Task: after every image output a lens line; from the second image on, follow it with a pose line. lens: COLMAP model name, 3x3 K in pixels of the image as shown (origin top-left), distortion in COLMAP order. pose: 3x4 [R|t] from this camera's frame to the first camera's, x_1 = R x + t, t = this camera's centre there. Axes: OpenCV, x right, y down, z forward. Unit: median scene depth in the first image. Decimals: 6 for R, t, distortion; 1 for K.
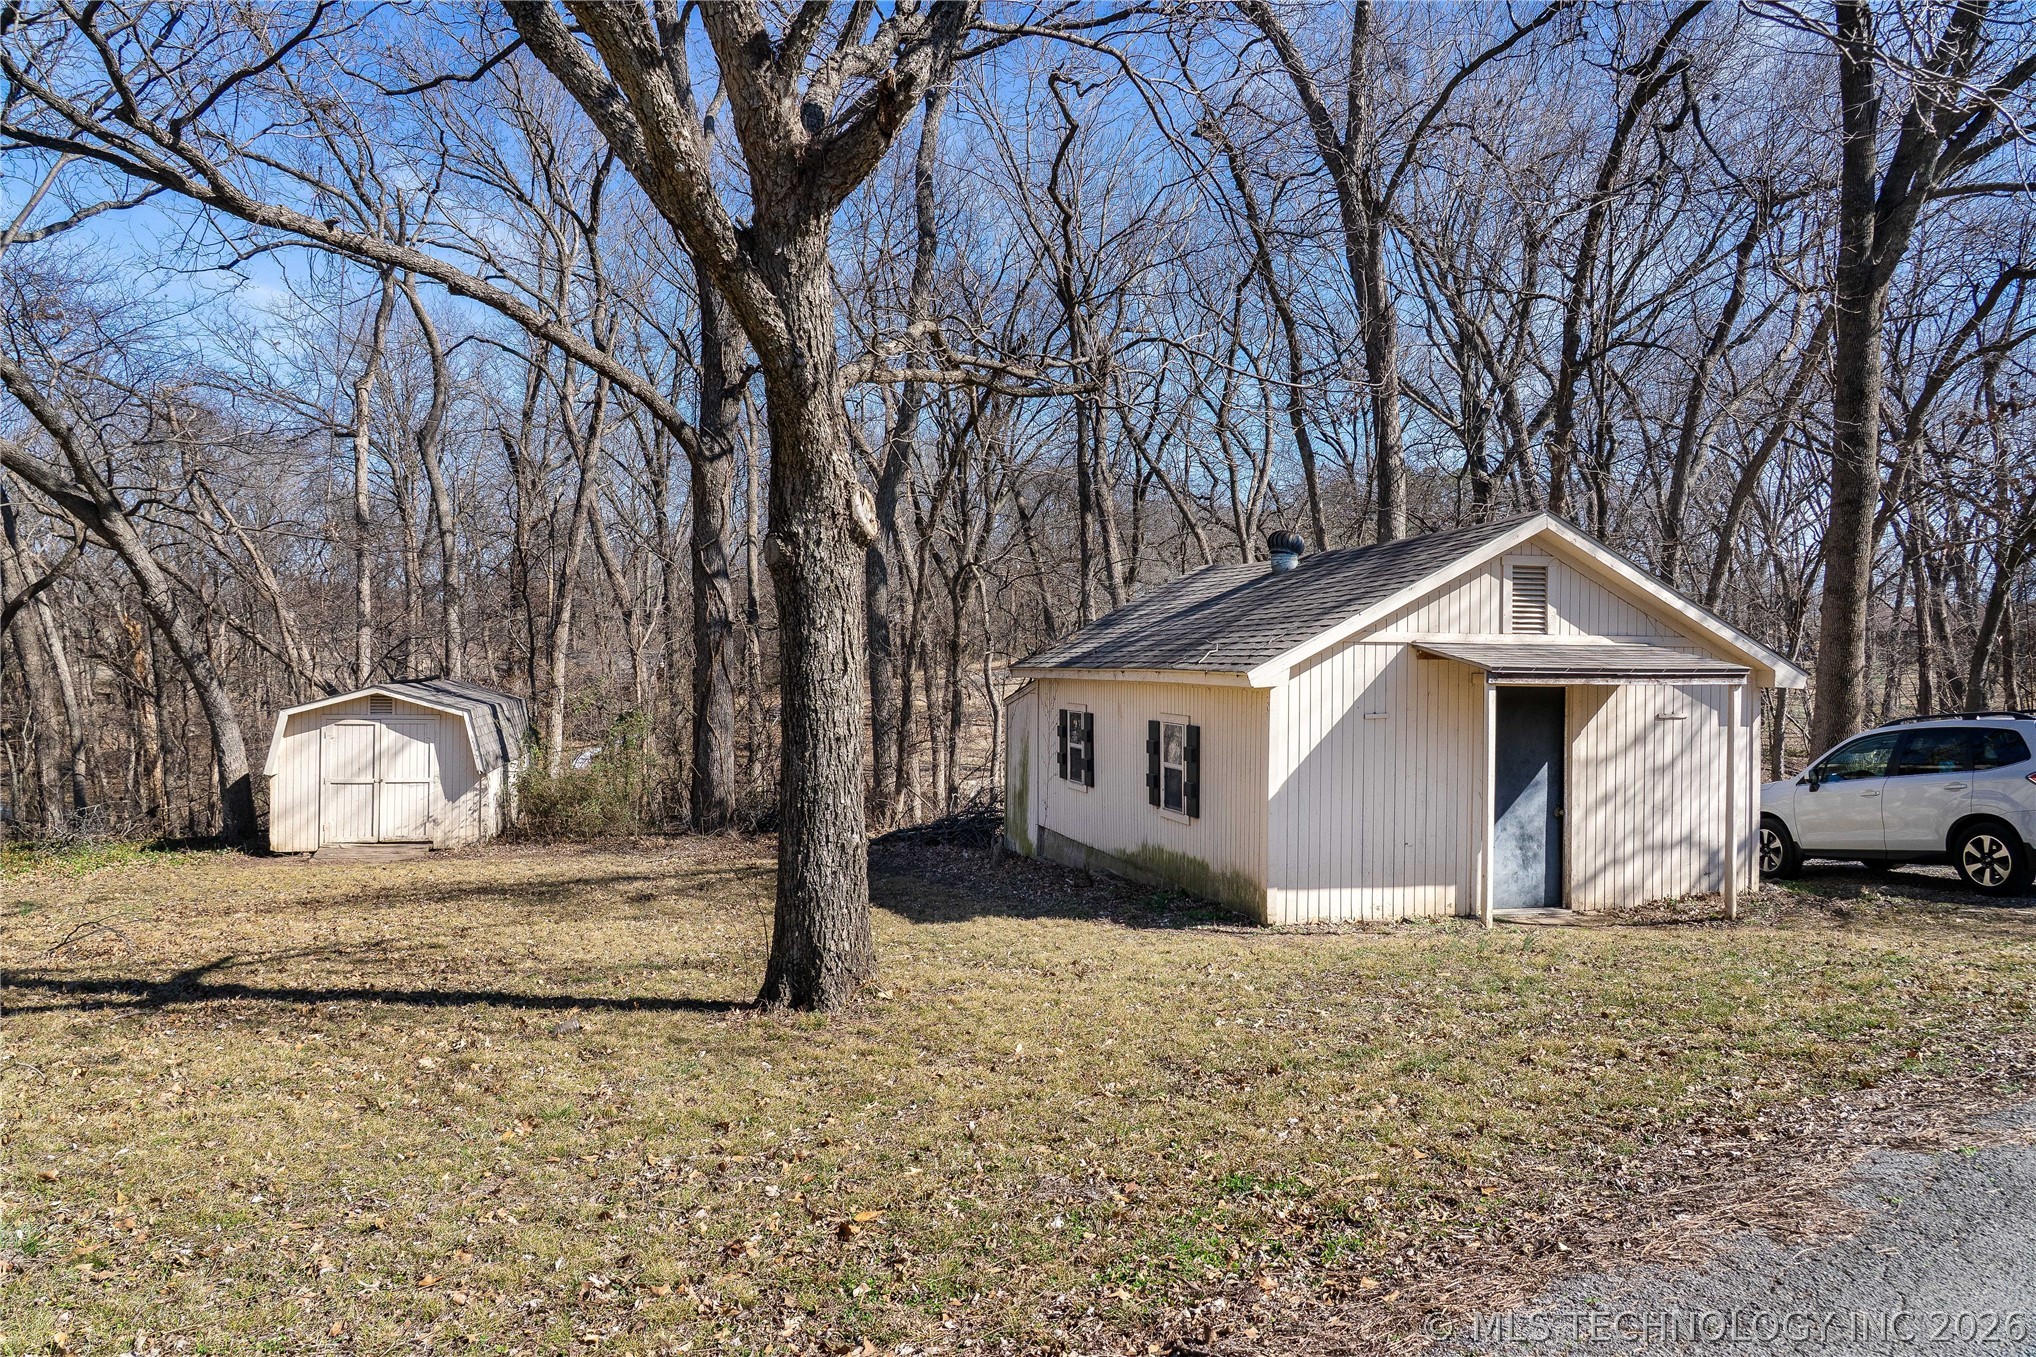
lens RADIAL K [[1377.9, 0, 1025.0], [0, 1377.9, 684.9], [0, 0, 1]] dist [0.003257, 0.003327]
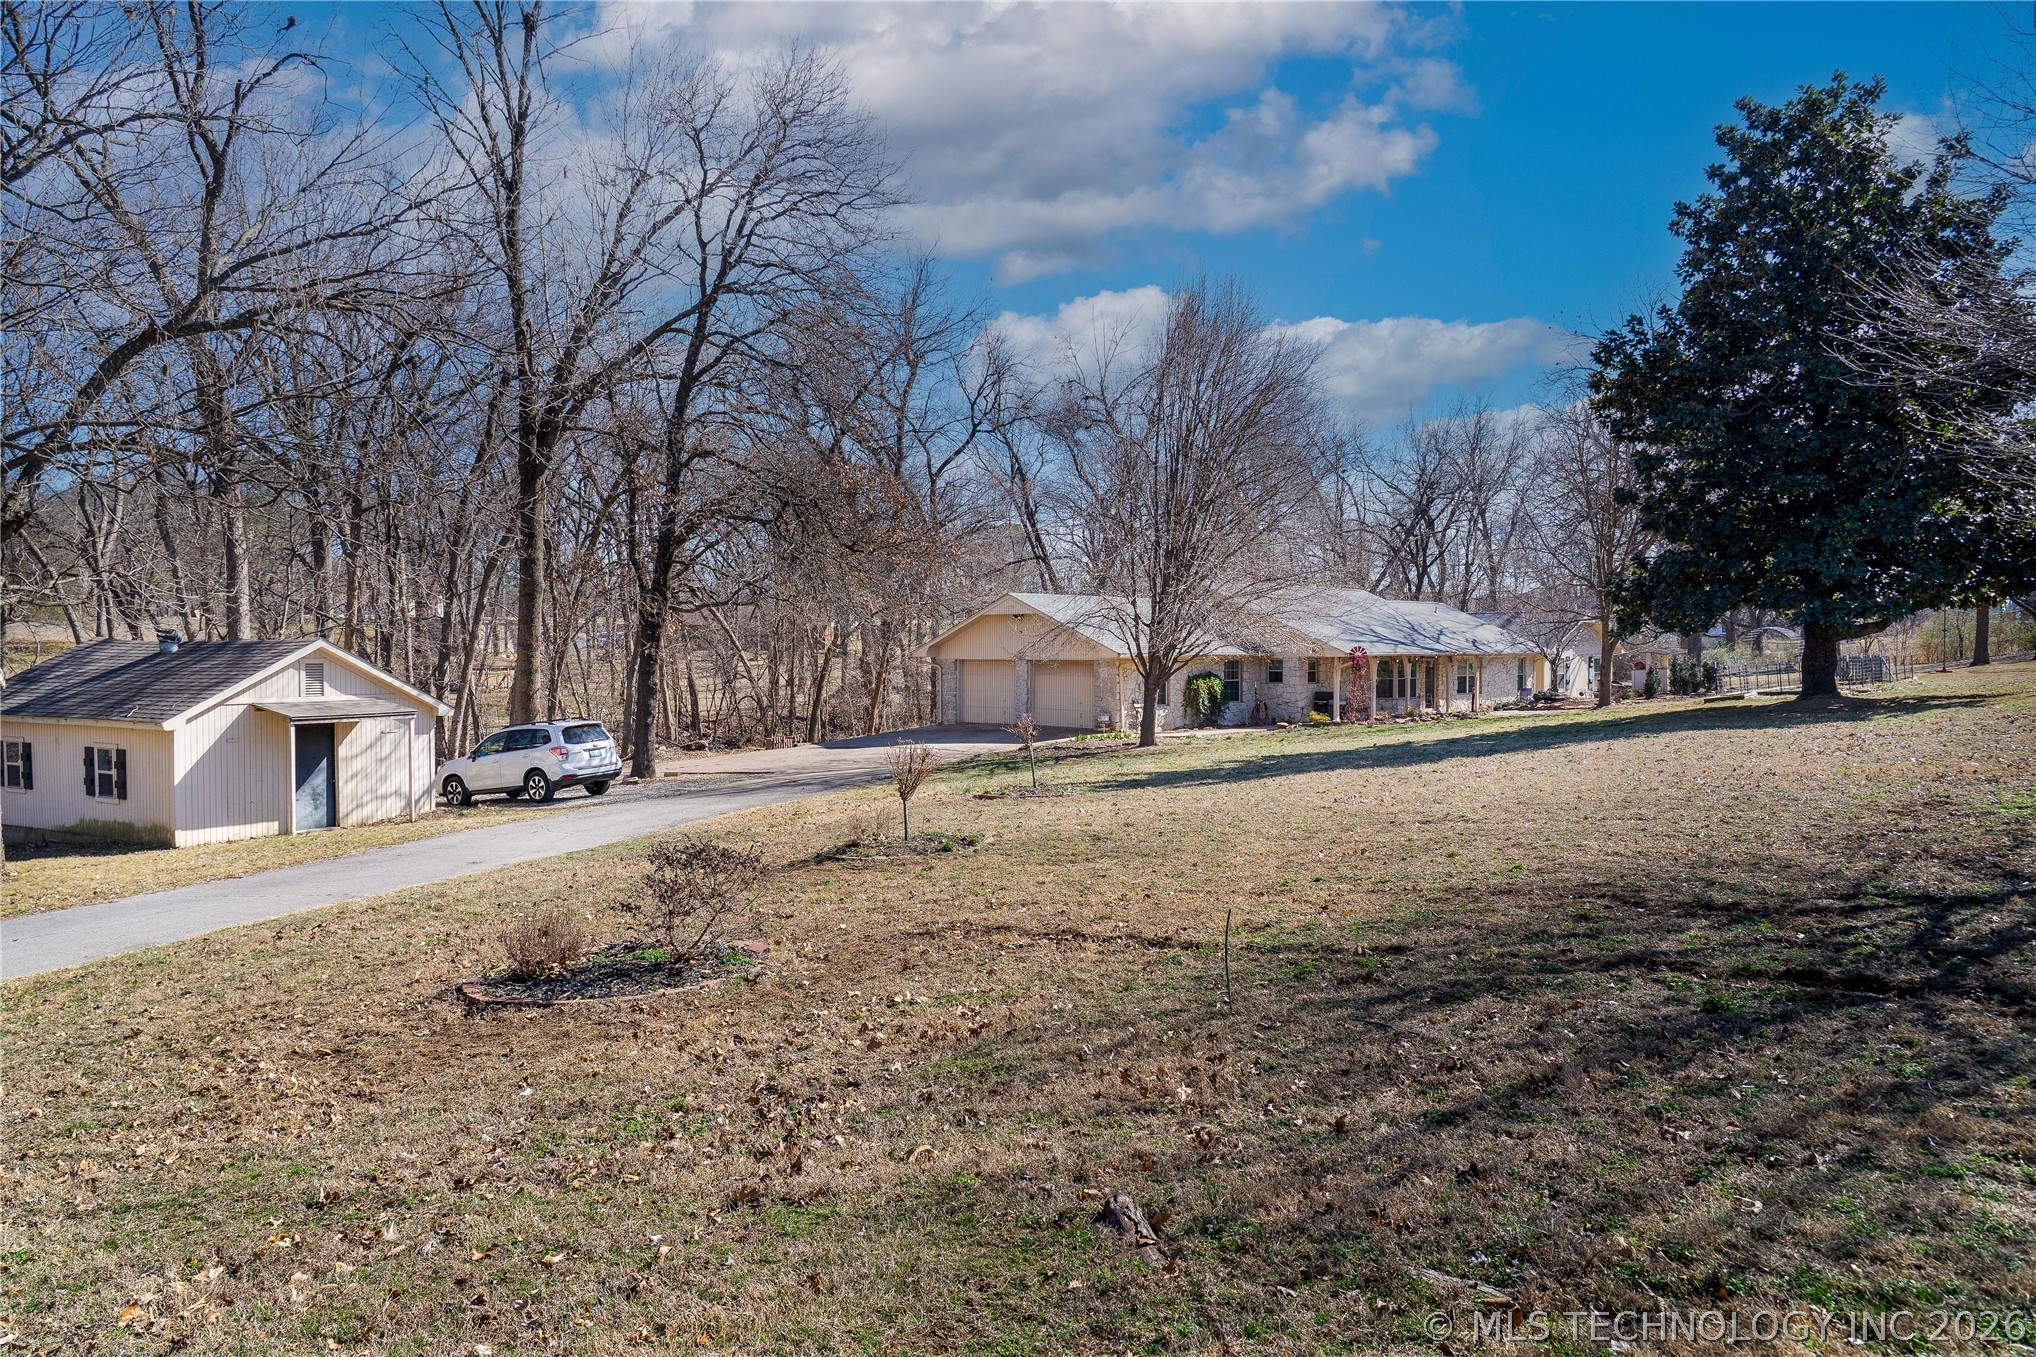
lens RADIAL K [[1377.9, 0, 1025.8], [0, 1377.9, 682.3], [0, 0, 1]] dist [0.003257, 0.003327]
pose [[0.710010, -0.024422, 0.703768, -0.330894], [0.014281, 0.999692, 0.020283, -0.084167], [-0.704047, -0.004350, 0.710140, -1.212854]]
